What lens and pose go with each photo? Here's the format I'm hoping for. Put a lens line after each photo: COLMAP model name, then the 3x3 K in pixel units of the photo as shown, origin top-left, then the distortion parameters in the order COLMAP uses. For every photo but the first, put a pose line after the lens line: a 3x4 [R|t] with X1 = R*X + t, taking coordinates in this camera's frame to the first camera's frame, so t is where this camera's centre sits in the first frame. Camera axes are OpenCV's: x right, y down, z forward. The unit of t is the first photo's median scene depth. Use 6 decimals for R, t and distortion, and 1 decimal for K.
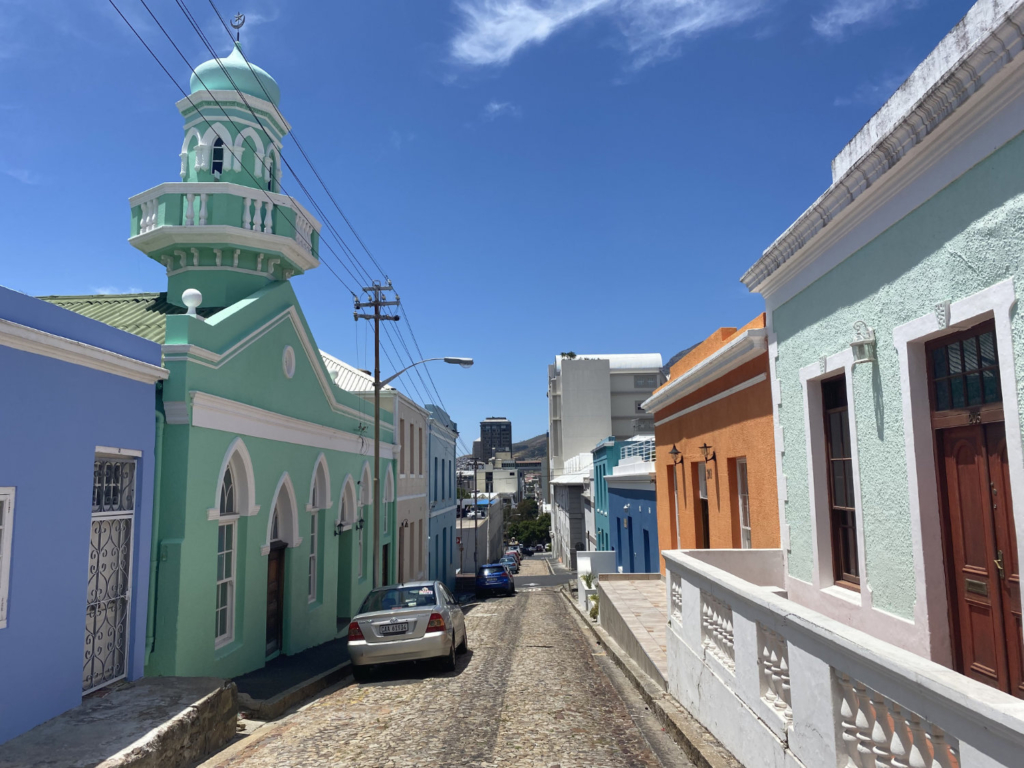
lens RADIAL K [[757.9, 0, 512.0], [0, 757.9, 384.0], [0, 0, 1]] dist [-0.011638, -0.041229]
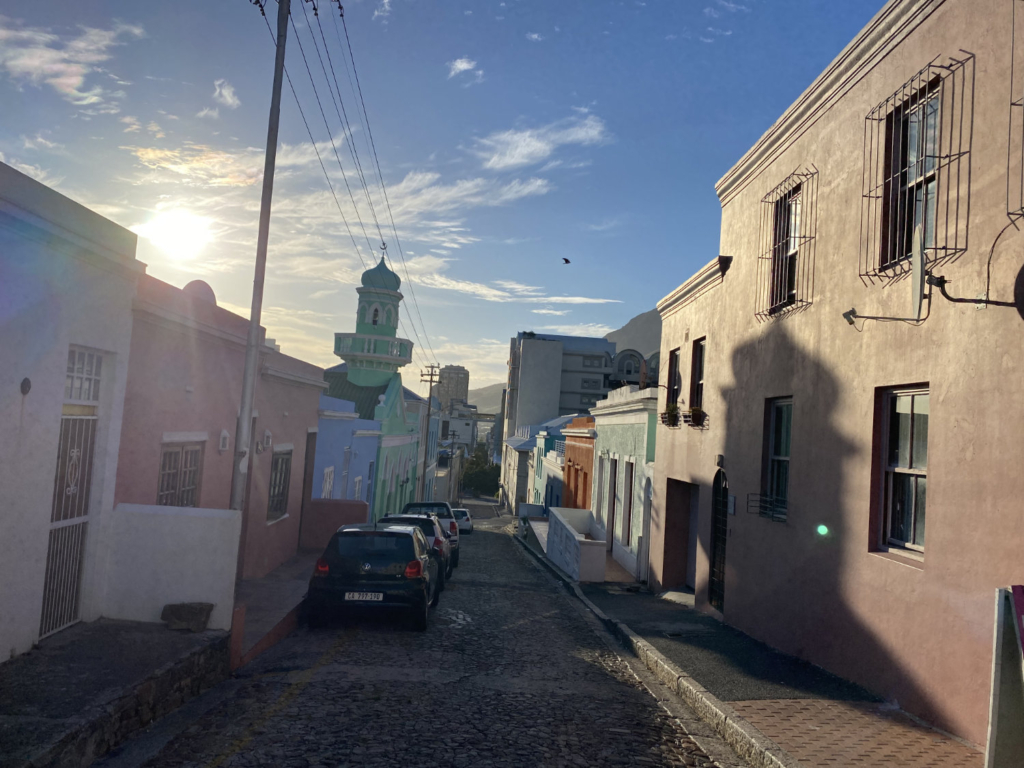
lens RADIAL K [[757.9, 0, 512.0], [0, 757.9, 384.0], [0, 0, 1]] dist [-0.011638, -0.041229]
pose [[0.994451, 0.087716, 0.058081, -0.020040], [-0.091481, 0.993637, 0.065701, -0.058584], [-0.051948, -0.070649, 0.996148, -0.258398]]
